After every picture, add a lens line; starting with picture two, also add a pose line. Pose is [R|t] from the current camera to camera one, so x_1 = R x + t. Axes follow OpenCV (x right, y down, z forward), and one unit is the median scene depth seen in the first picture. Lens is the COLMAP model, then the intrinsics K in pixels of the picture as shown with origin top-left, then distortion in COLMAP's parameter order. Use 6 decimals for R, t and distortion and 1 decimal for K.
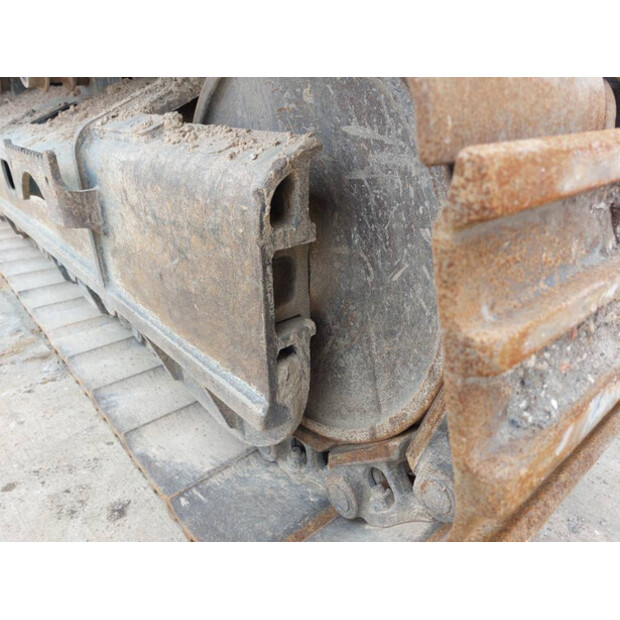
lens RADIAL K [[445.5, 0, 316.3], [0, 445.5, 311.5], [0, 0, 1]] dist [0.067716, -0.053599]
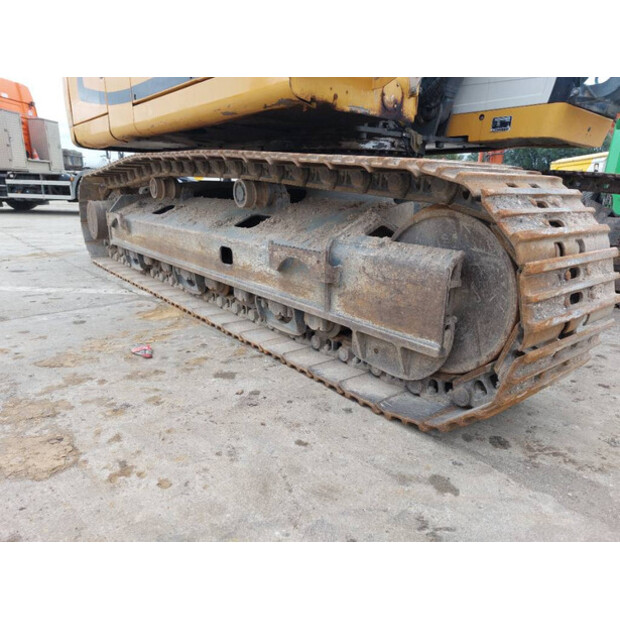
lens RADIAL K [[445.5, 0, 316.3], [0, 445.5, 311.5], [0, 0, 1]] dist [0.067716, -0.053599]
pose [[0.999135, 0.034287, -0.023527, -0.770782], [-0.037753, 0.985132, -0.167600, 0.465369], [0.017431, 0.168344, 0.985574, -1.628732]]
